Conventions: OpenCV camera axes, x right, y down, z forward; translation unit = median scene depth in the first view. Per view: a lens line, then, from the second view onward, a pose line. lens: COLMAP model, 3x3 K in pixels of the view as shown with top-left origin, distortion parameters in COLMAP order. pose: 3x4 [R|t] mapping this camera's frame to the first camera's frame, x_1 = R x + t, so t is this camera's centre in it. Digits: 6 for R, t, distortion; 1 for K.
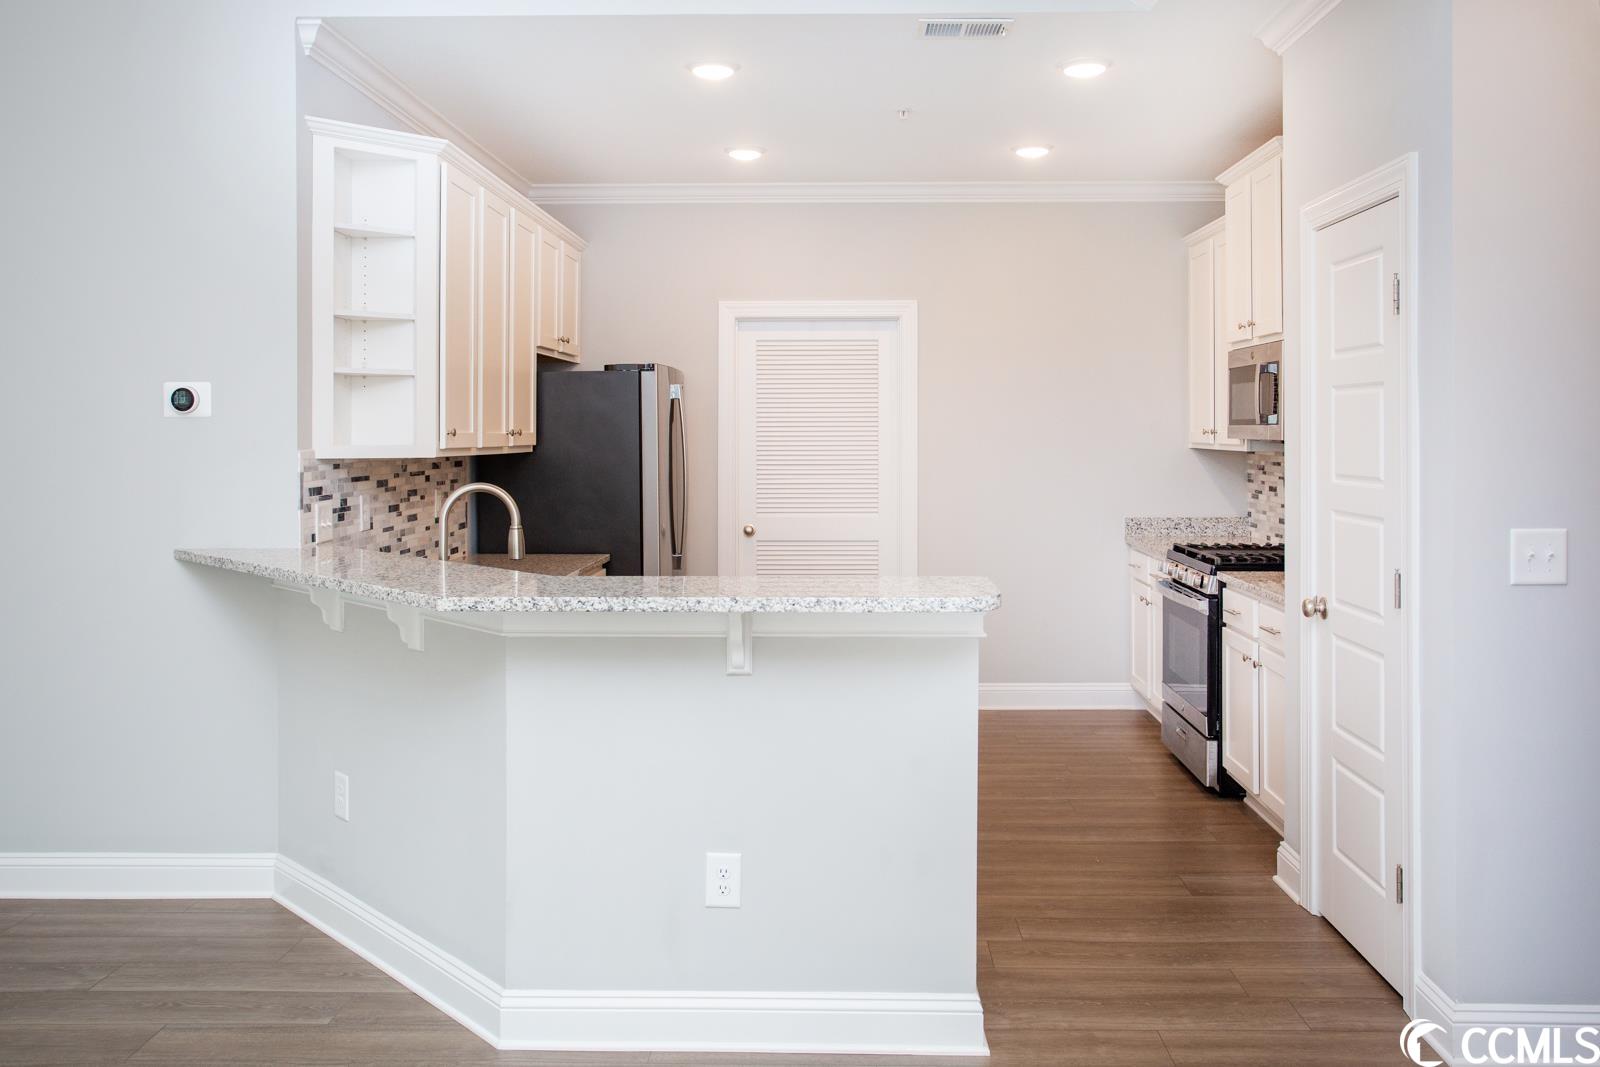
lens RADIAL K [[1300.8, 0, 833.6], [0, 1300.8, 454.0], [0, 0, 1]] dist [-0.051612, -0.000501]
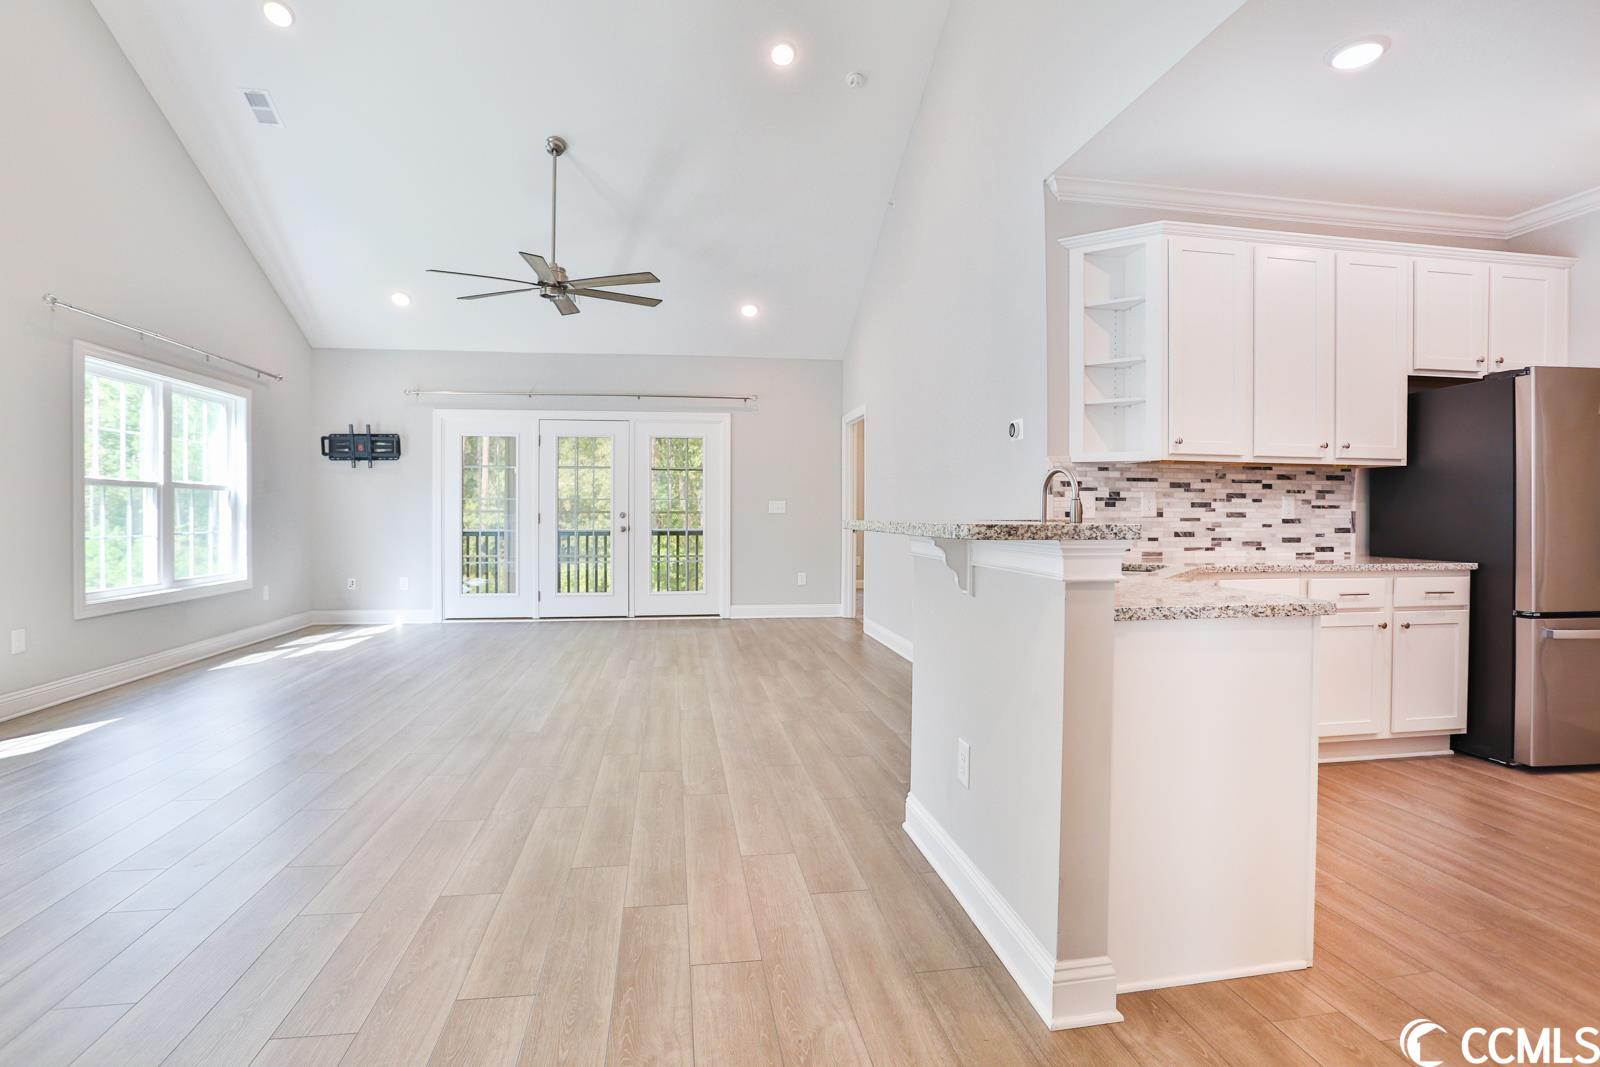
lens RADIAL K [[795.8, 0, 796.2], [0, 795.8, 513.7], [0, 0, 1]] dist [-0.076156, 0.030087]
pose [[0.168756, 0.002280, -0.985655, 0.358264], [-0.021437, 0.999769, -0.001358, 0.056728], [0.985425, 0.021358, 0.168766, 0.417979]]
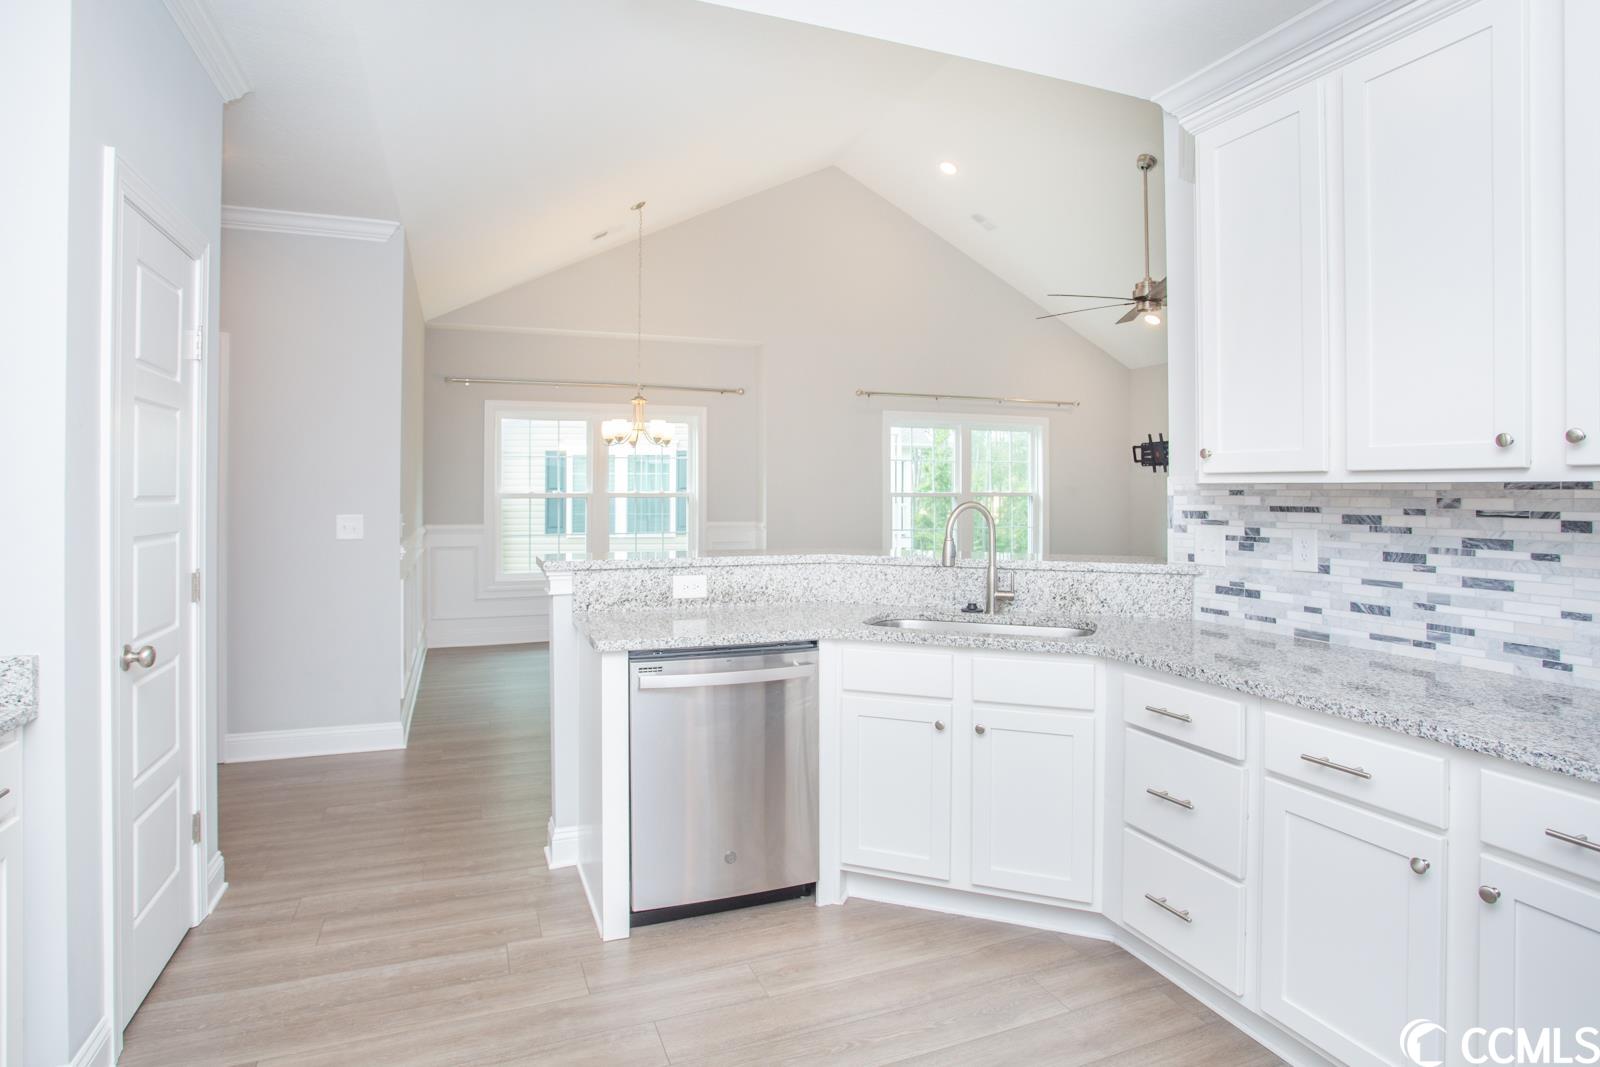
lens RADIAL K [[851.4, 0, 802.5], [0, 851.4, 488.0], [0, 0, 1]] dist [-0.030599, 0.000474]
pose [[-0.925780, -0.000648, -0.378062, 0.128476], [-0.006024, 0.999897, 0.013038, -0.000220], [0.378014, 0.014348, -0.925689, 1.204799]]
